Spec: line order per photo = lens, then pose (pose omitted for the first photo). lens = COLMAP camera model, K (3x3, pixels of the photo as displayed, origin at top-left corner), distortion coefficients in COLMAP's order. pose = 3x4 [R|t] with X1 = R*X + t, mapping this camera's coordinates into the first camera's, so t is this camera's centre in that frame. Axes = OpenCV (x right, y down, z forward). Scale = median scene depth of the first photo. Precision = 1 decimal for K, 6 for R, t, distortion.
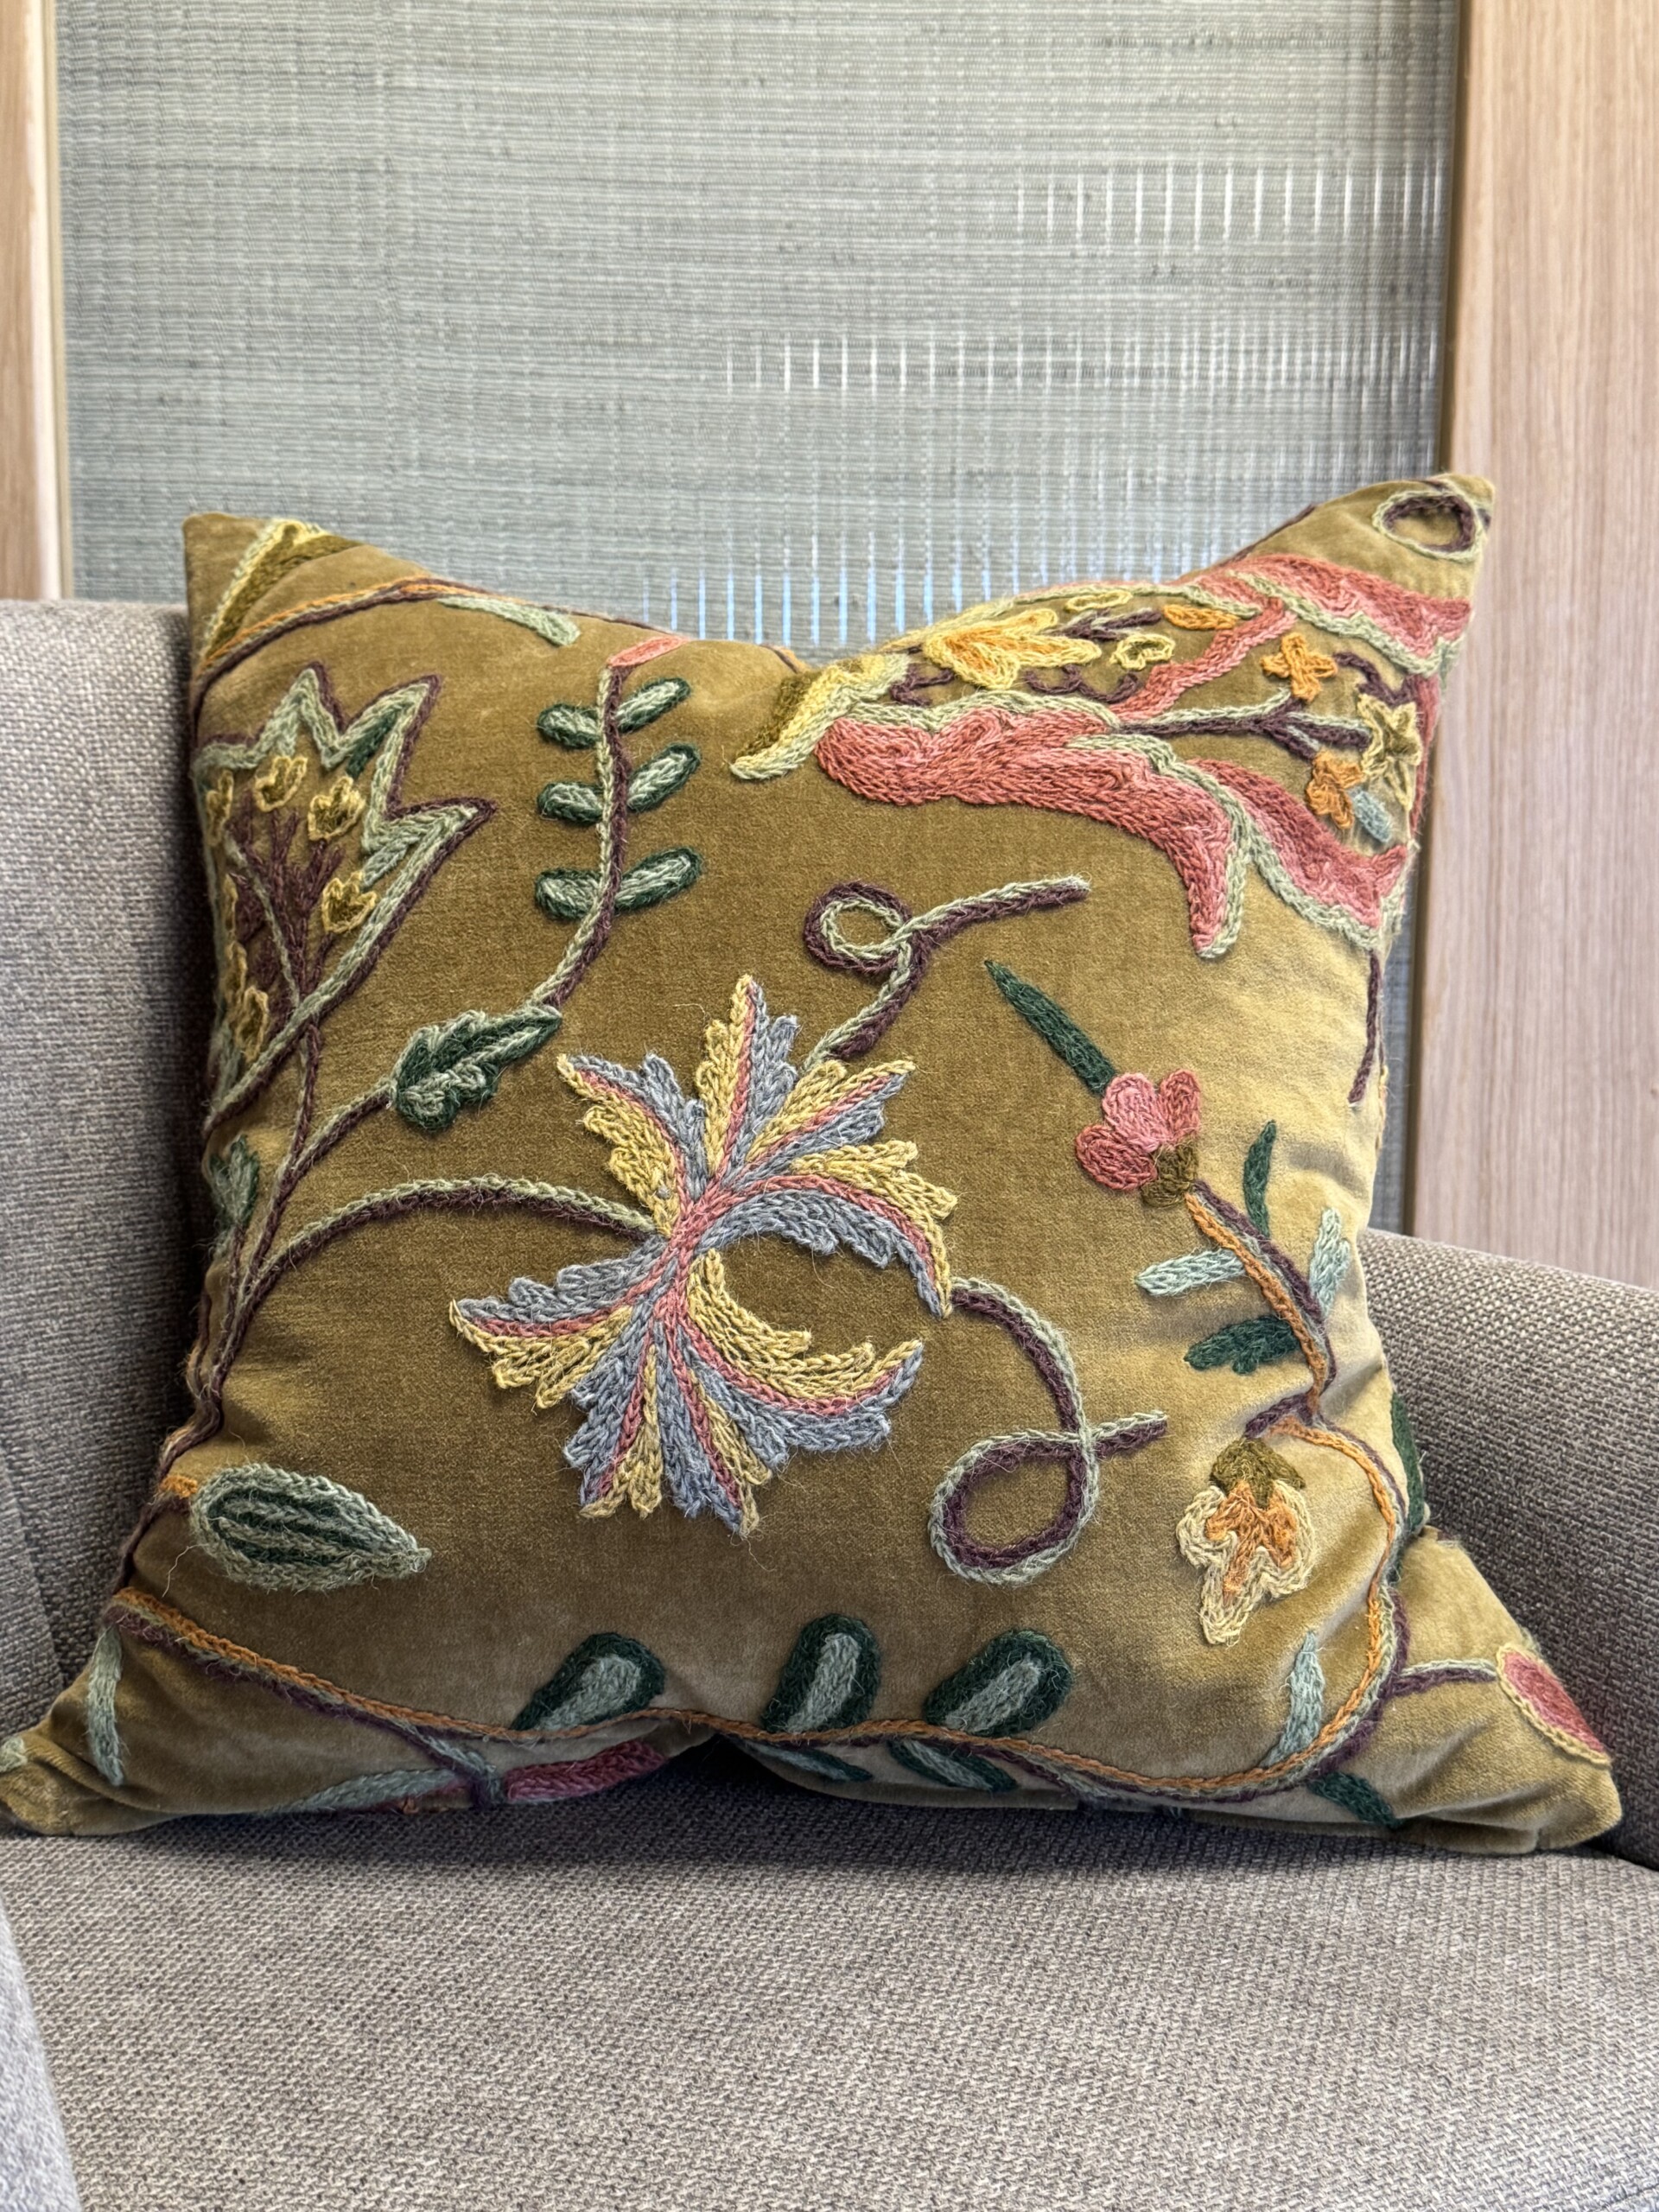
lens RADIAL K [[2690.3, 0, 829.5], [0, 2690.3, 1106.0], [0, 0, 1]] dist [0.215561, -0.577871]
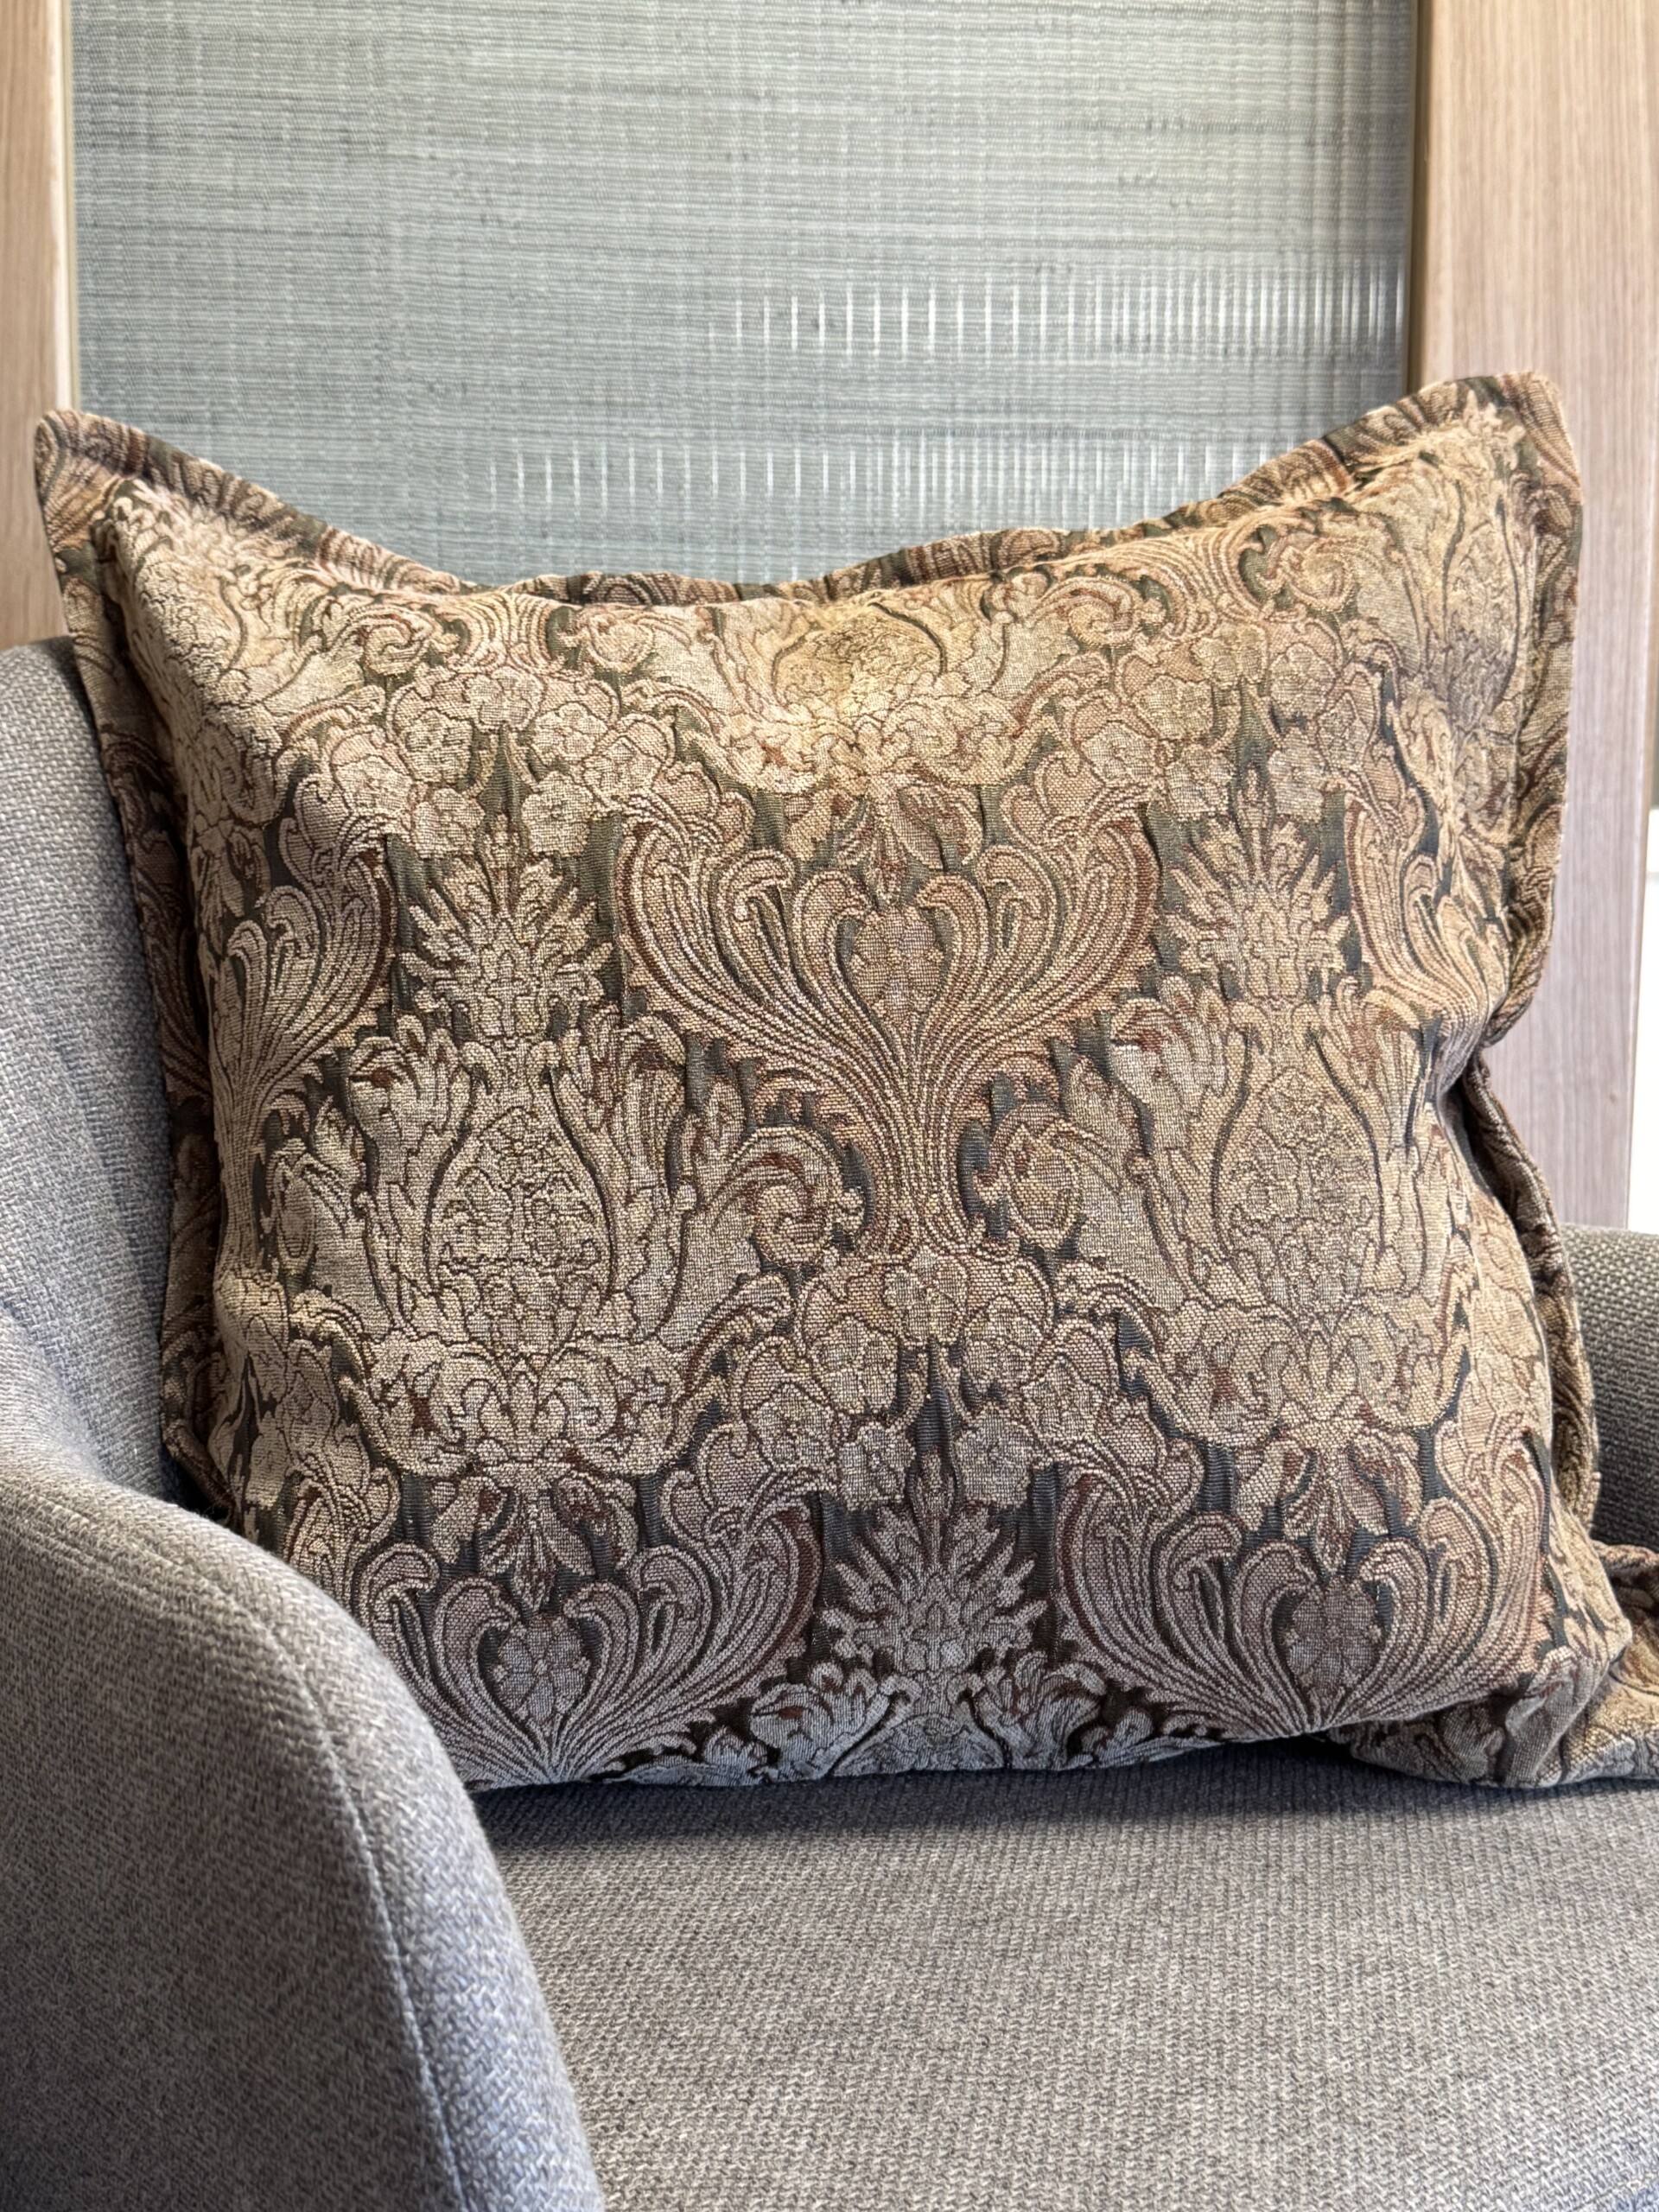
lens RADIAL K [[2688.7, 0, 820.7], [0, 2688.7, 1101.7], [0, 0, 1]] dist [0.205846, -0.546561]
pose [[0.993389, -0.019018, 0.113212, -0.225741], [0.023553, 0.998967, -0.038850, 0.050408], [-0.112356, 0.041259, 0.992811, -0.044247]]
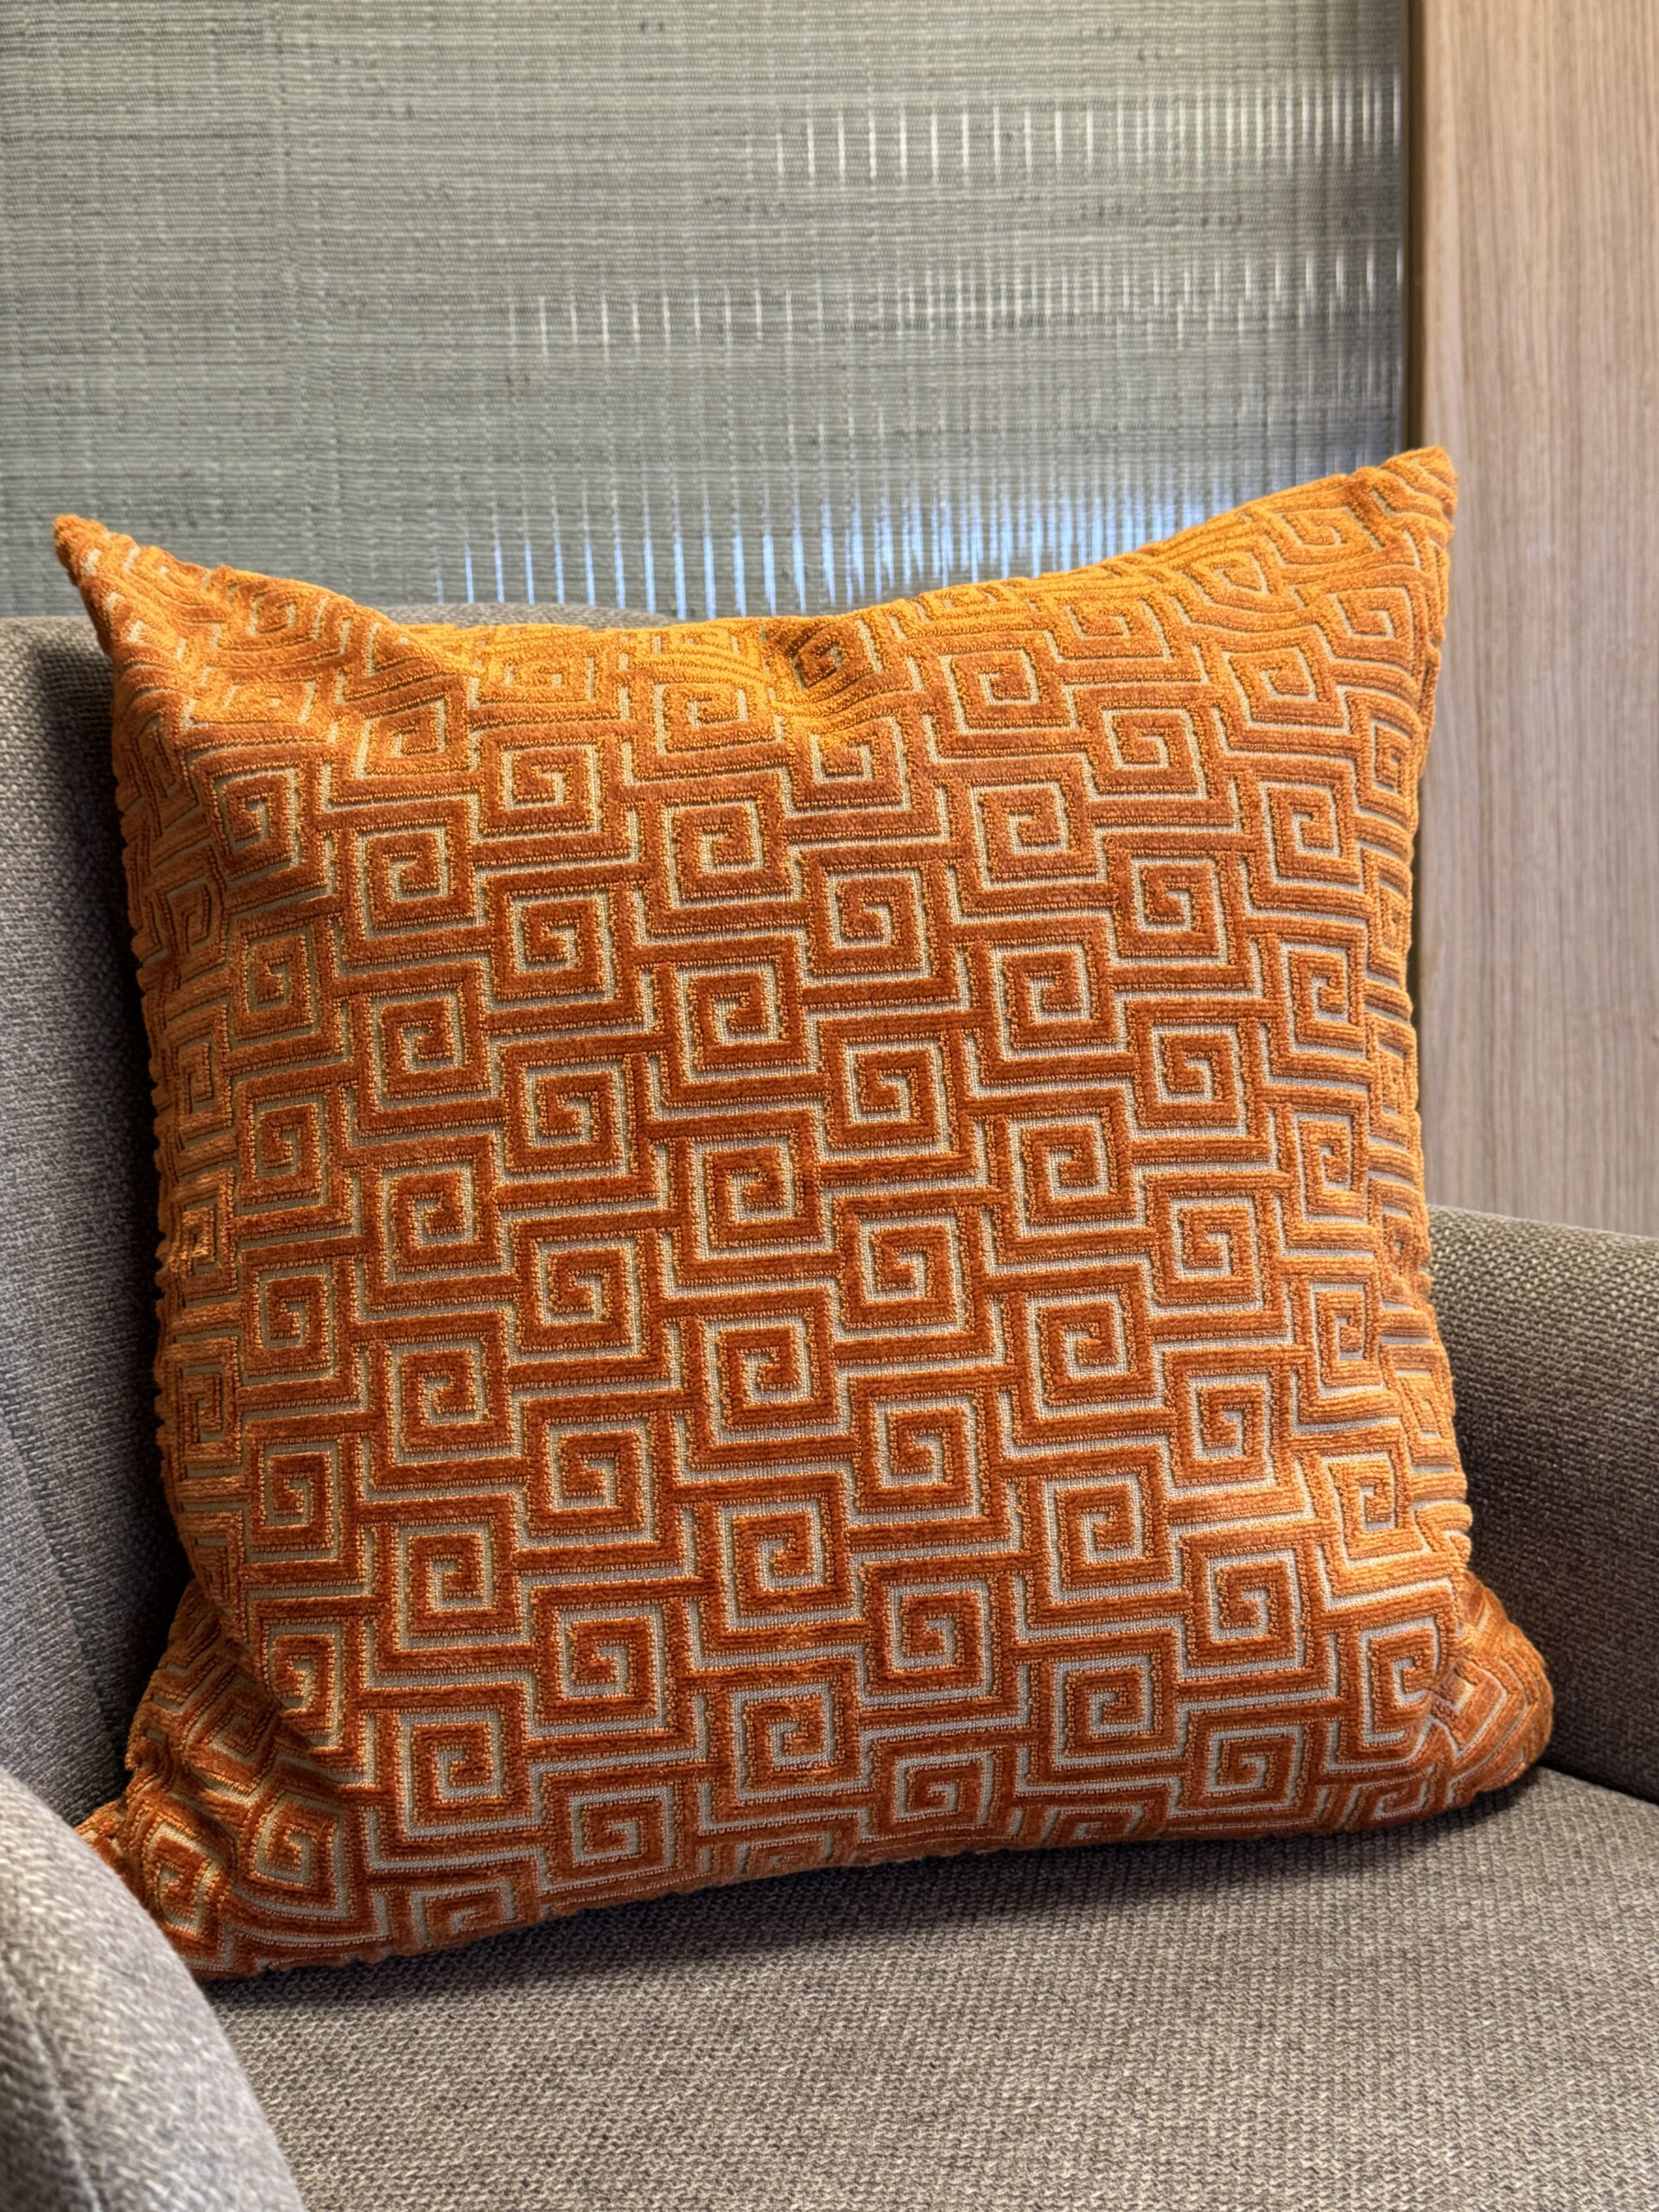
lens RADIAL K [[2693.1, 0, 808.0], [0, 2693.1, 1106.3], [0, 0, 1]] dist [0.165223, -0.431271]
pose [[0.994572, -0.062803, 0.082954, -0.147607], [0.061300, 0.997908, 0.020544, -0.034447], [-0.084071, -0.015347, 0.996342, 0.094164]]
